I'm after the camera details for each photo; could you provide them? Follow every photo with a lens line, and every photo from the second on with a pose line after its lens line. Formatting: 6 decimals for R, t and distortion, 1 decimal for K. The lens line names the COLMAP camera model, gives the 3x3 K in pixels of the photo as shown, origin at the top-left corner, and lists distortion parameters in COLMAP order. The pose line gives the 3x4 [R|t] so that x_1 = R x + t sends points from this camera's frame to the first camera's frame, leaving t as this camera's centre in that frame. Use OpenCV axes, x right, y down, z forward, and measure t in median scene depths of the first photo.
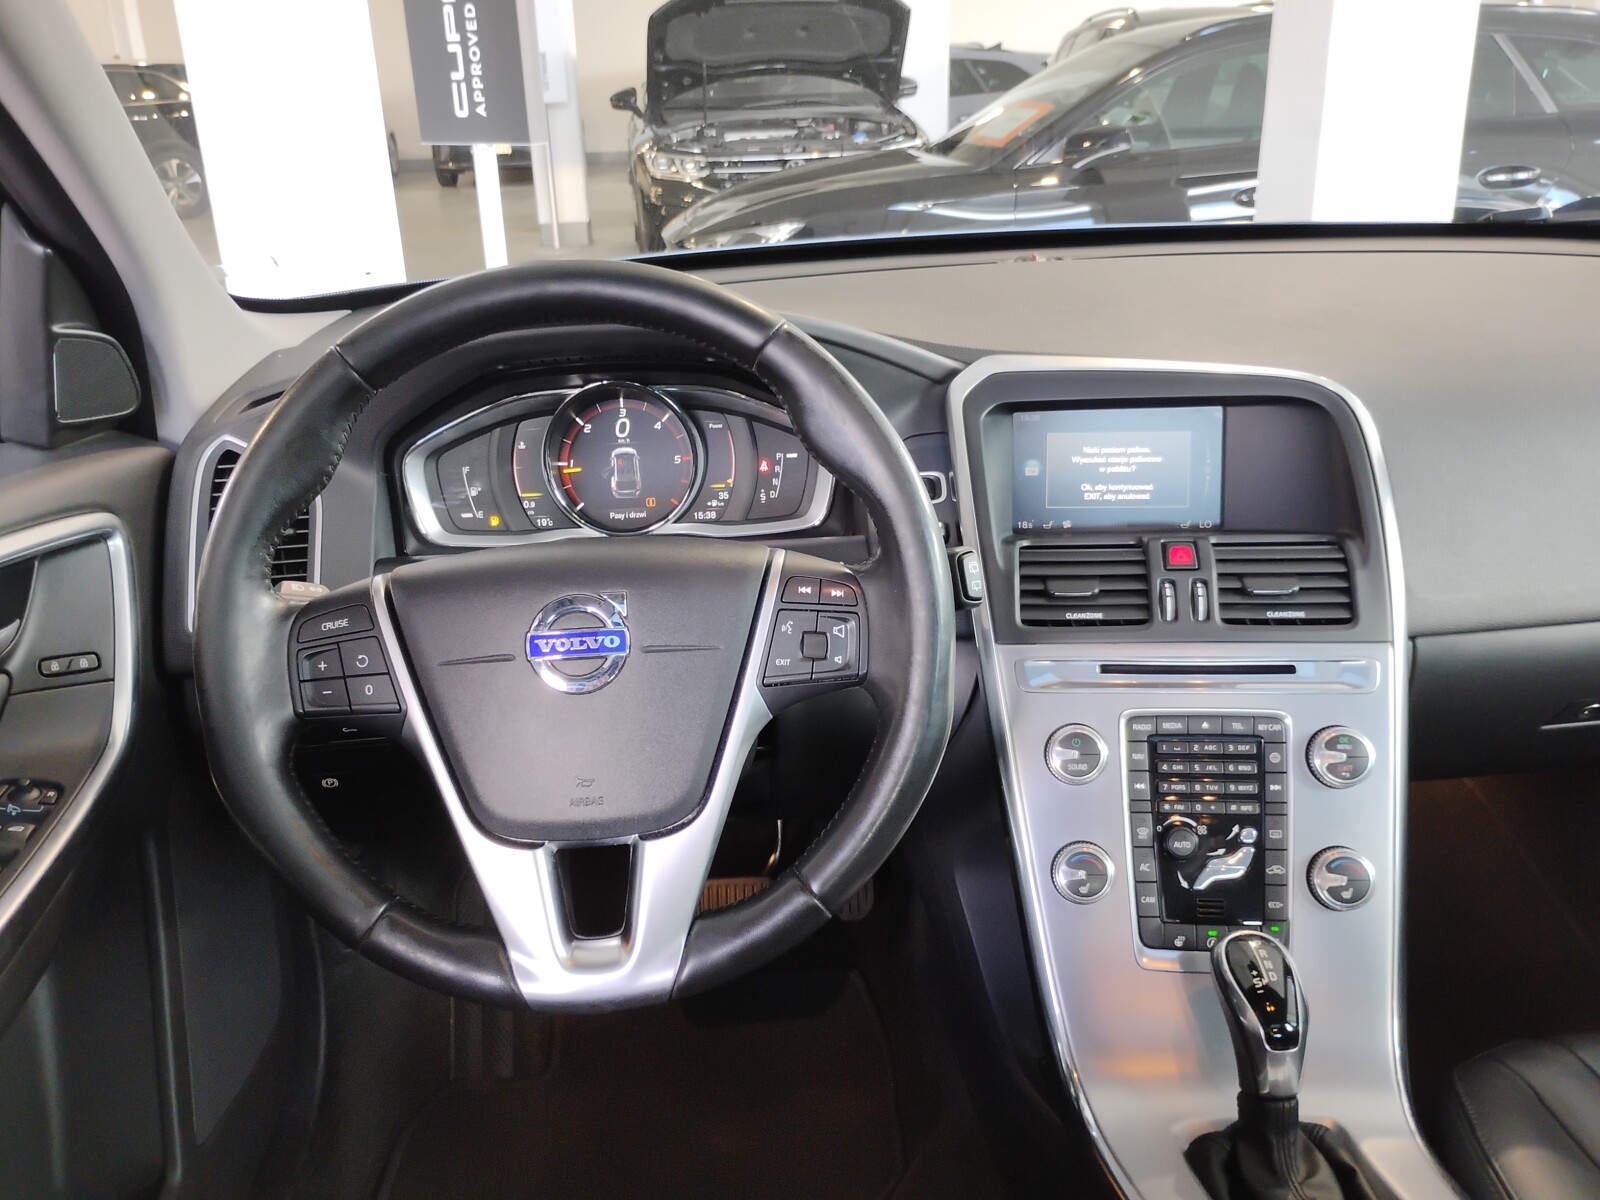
lens RADIAL K [[1319.1, 0, 776.0], [0, 1319.1, 599.8], [0, 0, 1]] dist [0.051243, -0.072955]
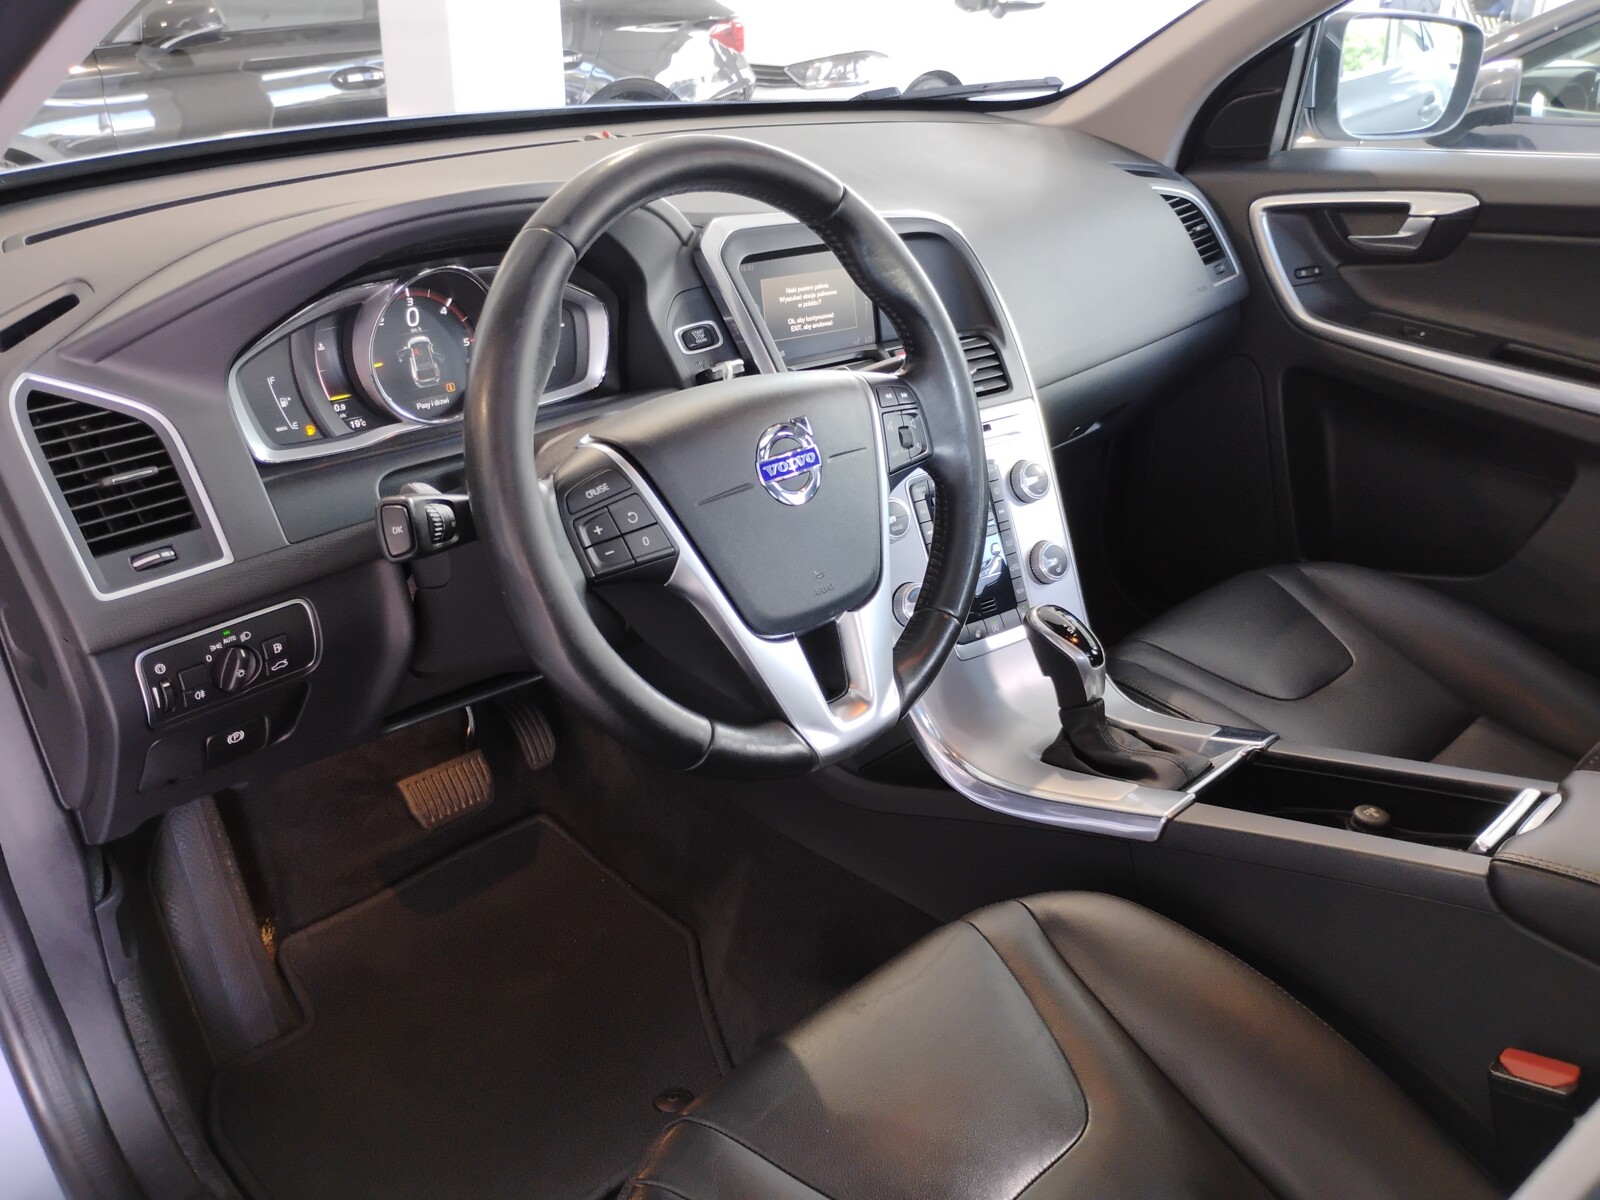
lens RADIAL K [[1319.1, 0, 776.0], [0, 1319.1, 599.8], [0, 0, 1]] dist [0.051243, -0.072955]
pose [[0.758801, -0.242505, 0.604493, -0.565869], [0.194598, 0.970120, 0.144911, -0.014306], [-0.621573, 0.007674, 0.783319, 0.044427]]
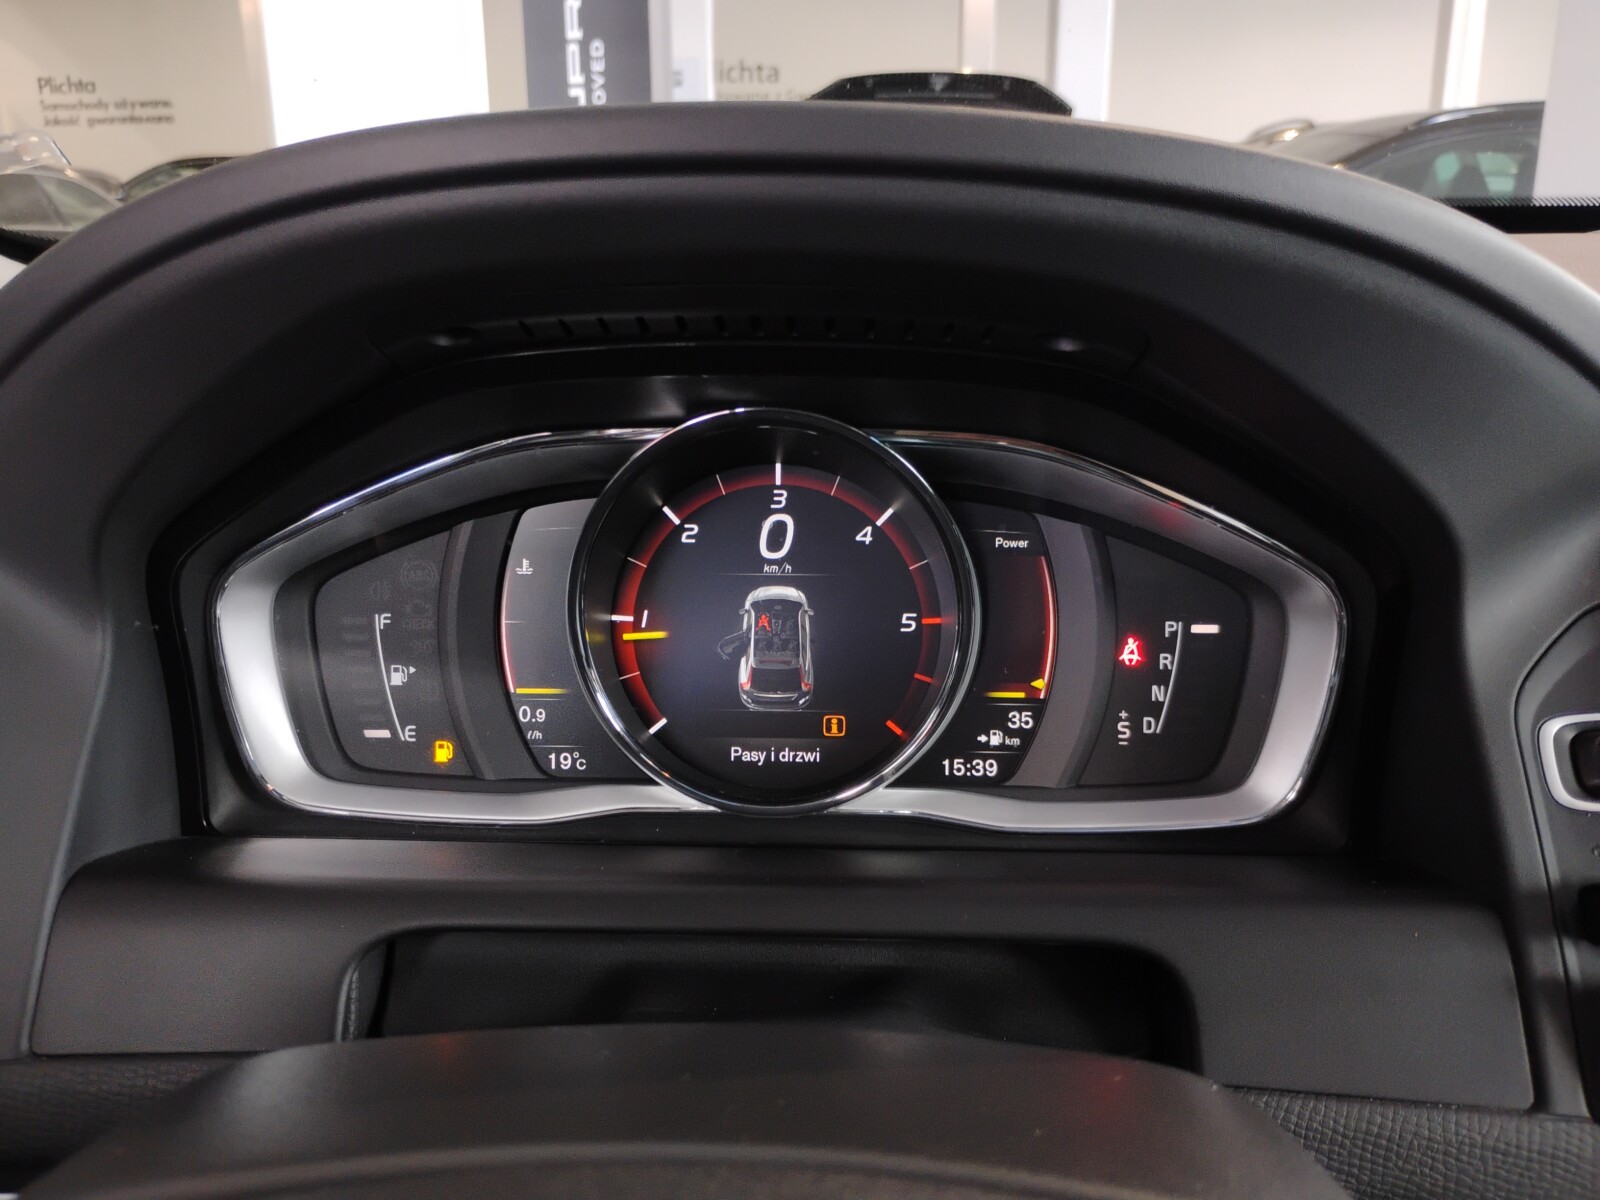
lens RADIAL K [[1319.1, 0, 776.0], [0, 1319.1, 599.8], [0, 0, 1]] dist [0.051243, -0.072955]
pose [[0.995183, 0.055008, -0.081144, -0.082943], [-0.061608, 0.994791, -0.081211, -0.078956], [0.076254, 0.085819, 0.993388, 0.606788]]
